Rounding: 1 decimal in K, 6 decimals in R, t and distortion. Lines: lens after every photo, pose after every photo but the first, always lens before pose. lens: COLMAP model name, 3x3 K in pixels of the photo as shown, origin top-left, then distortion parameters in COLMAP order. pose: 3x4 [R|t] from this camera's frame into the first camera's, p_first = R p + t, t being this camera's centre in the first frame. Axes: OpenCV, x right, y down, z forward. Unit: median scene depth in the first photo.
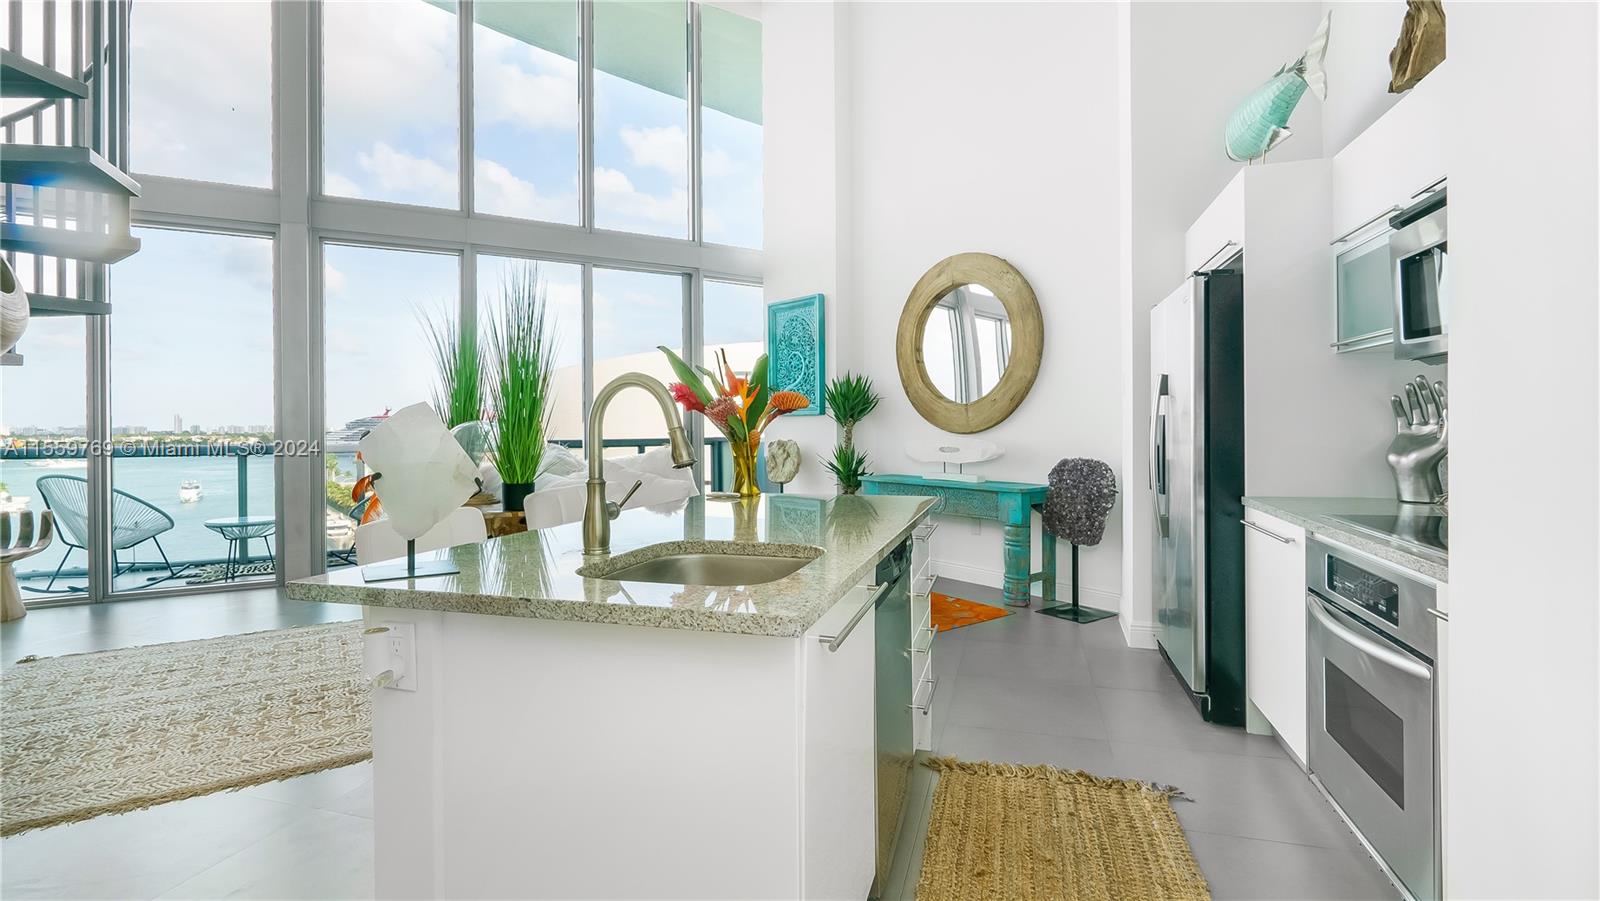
lens RADIAL K [[753.5, 0, 822.1], [0, 753.5, 416.8], [0, 0, 1]] dist [0.004195, 0.000091]
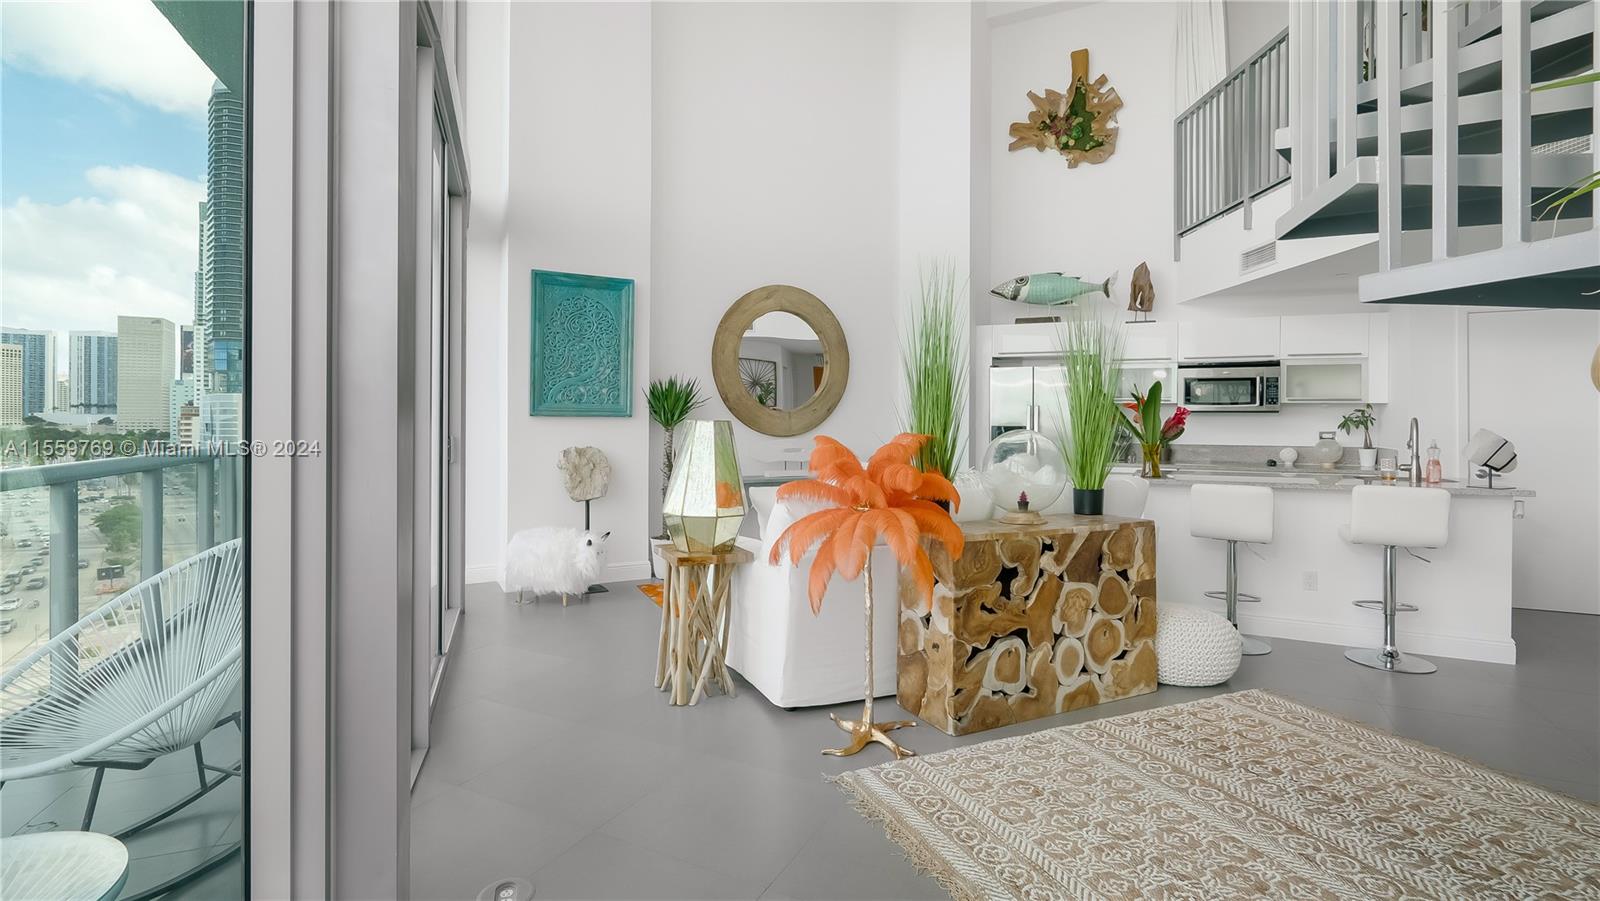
lens RADIAL K [[732.4, 0, 779.4], [0, 732.4, 423.9], [0, 0, 1]] dist [-0.001863, 0.000087]
pose [[0.197095, 0.004341, 0.980375, -1.104862], [-0.016698, 0.999860, -0.001070, 0.004250], [-0.980242, -0.016159, 0.197140, 0.907503]]
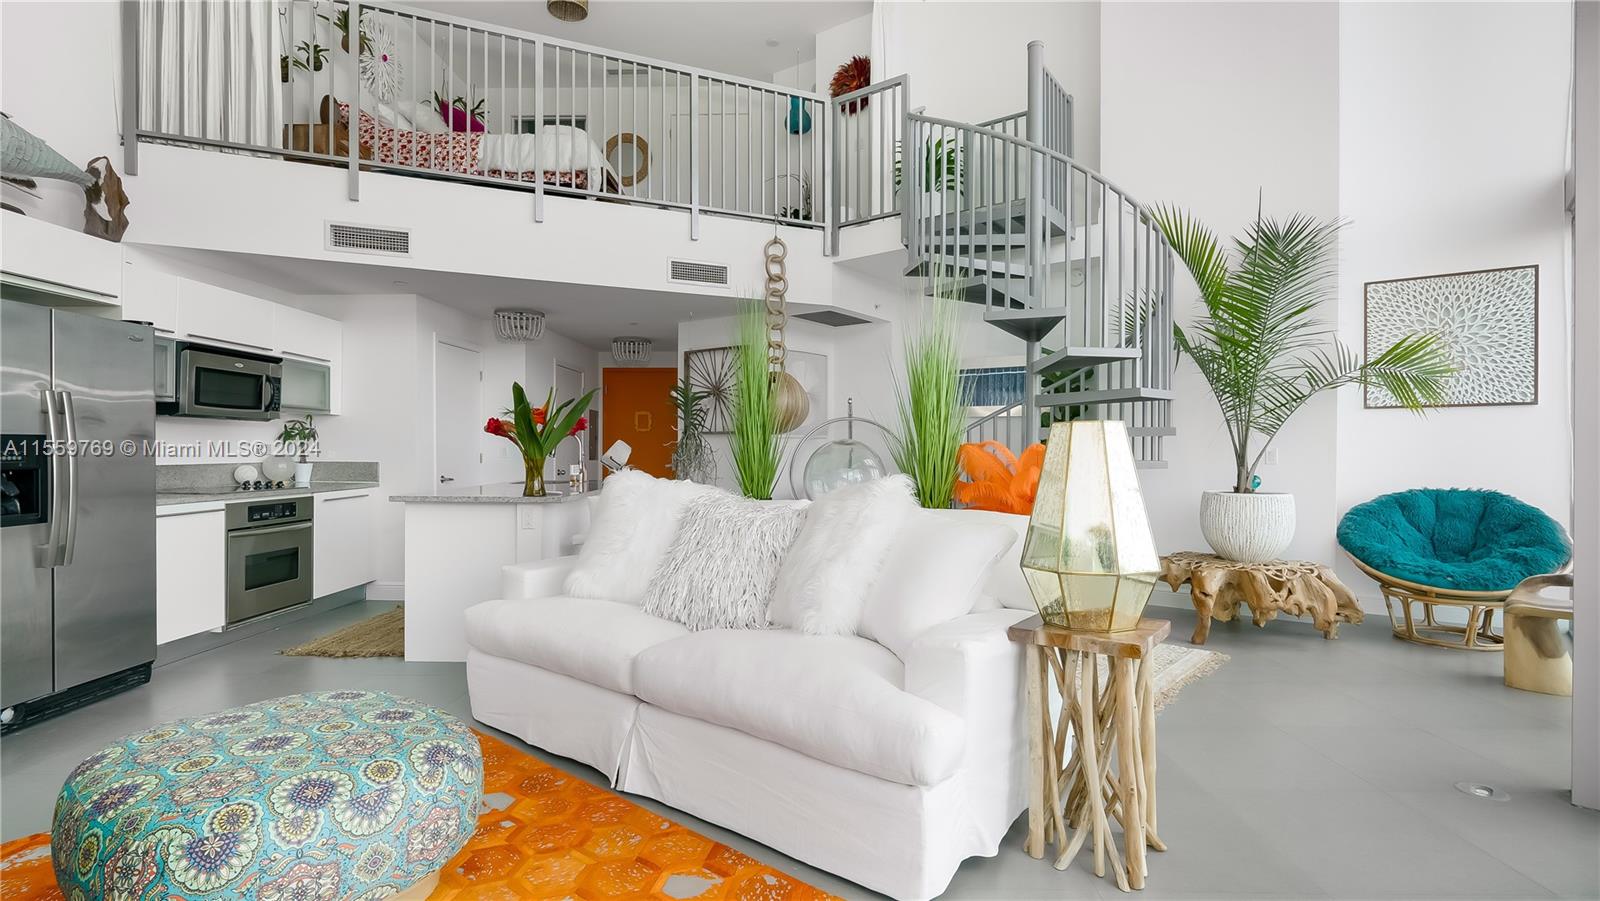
lens RADIAL K [[750.3, 0, 800.0], [0, 750.3, 450.5], [0, 0, 1]] dist [-0.003919, 0.000321]
pose [[-0.971035, 0.002200, -0.238928, -0.149981], [0.002665, 0.999995, -0.001622, 0.013245], [0.238923, -0.002212, -0.971036, 1.501219]]
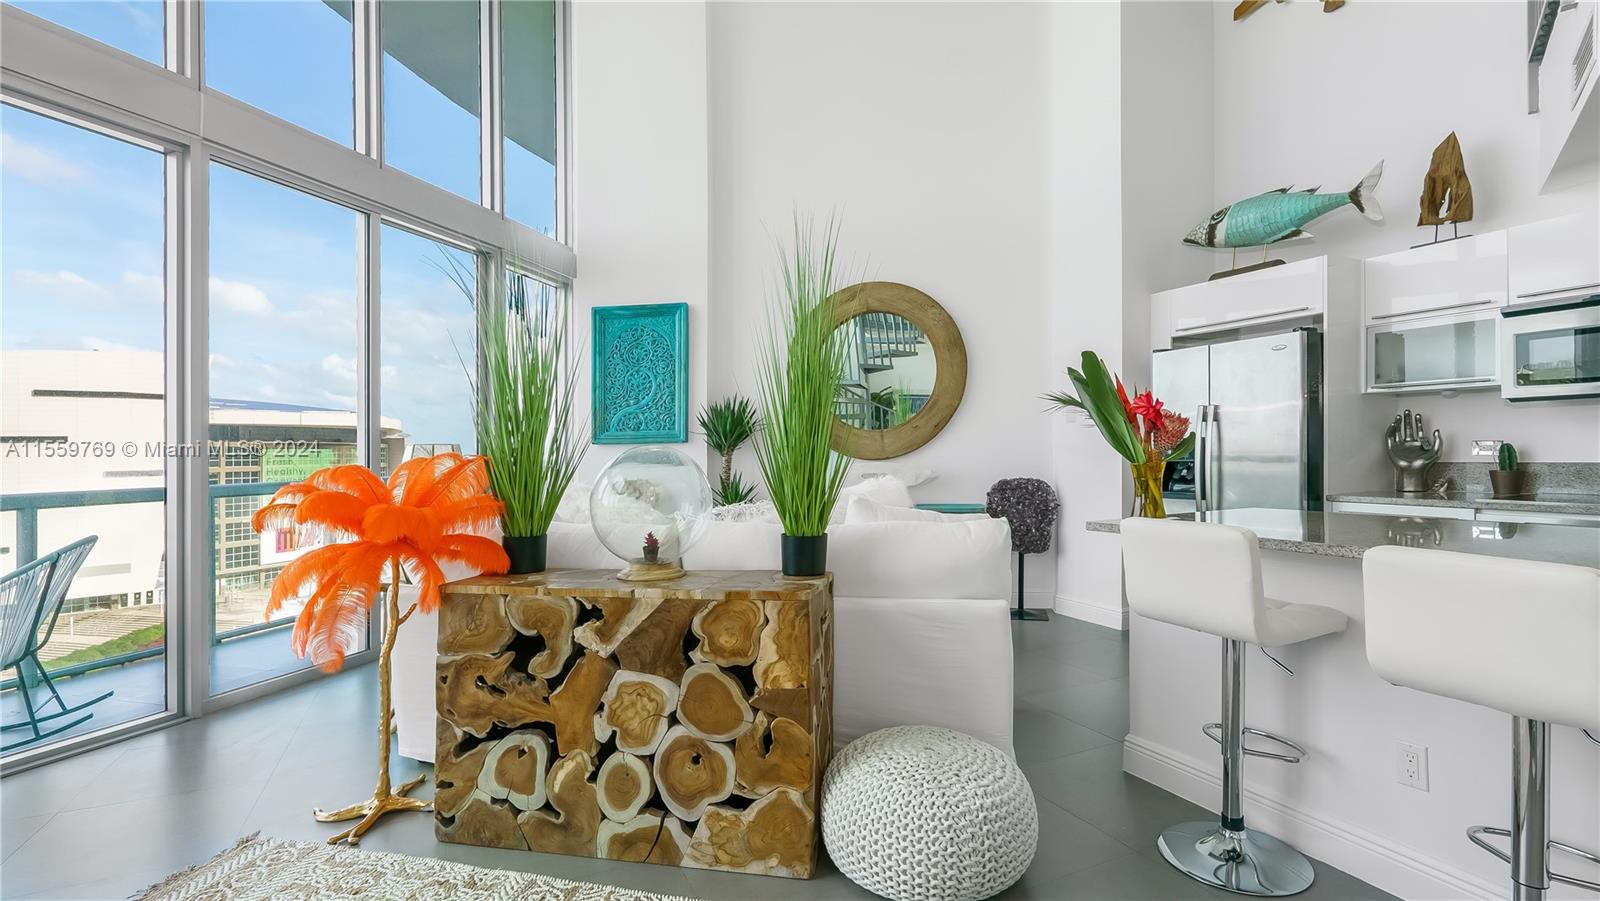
lens RADIAL K [[733.6, 0, 800.8], [0, 733.6, 449.3], [0, 0, 1]] dist [-0.006178, 0.000493]
pose [[0.753240, -0.007238, 0.657706, -0.624477], [0.009467, 0.999955, 0.000163, 0.008378], [-0.657677, 0.006104, 0.753275, 0.379425]]
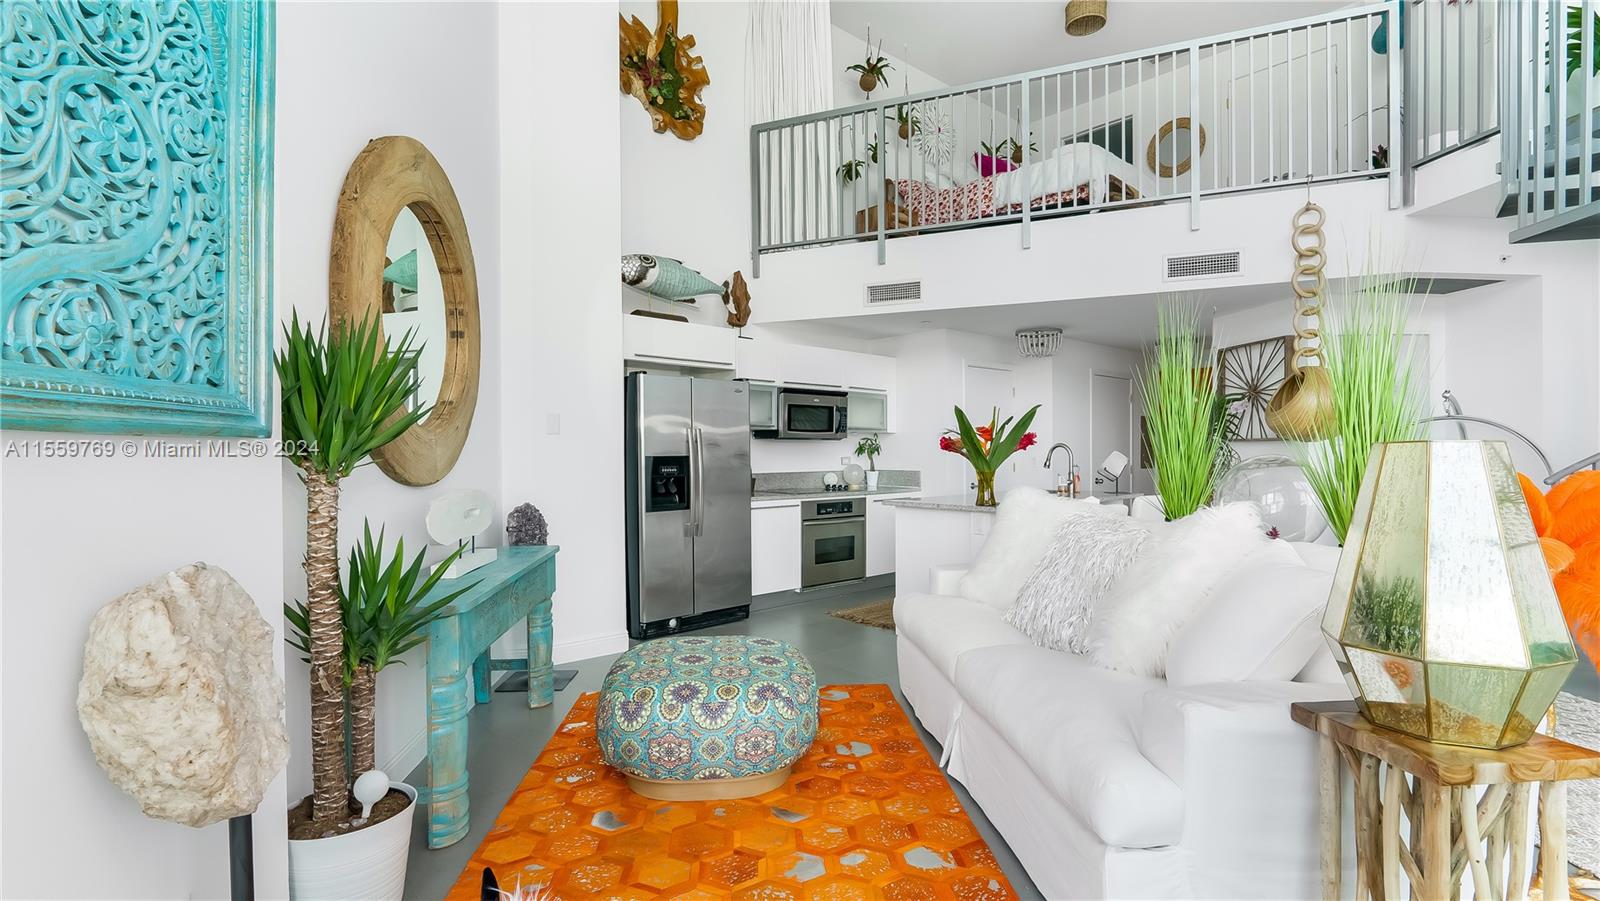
lens RADIAL K [[750.5, 0, 805.9], [0, 750.5, 457.0], [0, 0, 1]] dist [-0.001902, 0.000238]
pose [[-0.839347, 0.006222, 0.543561, -0.386818], [0.006961, 0.999976, -0.000698, 0.000622], [-0.543552, 0.003197, -0.839369, 1.518695]]
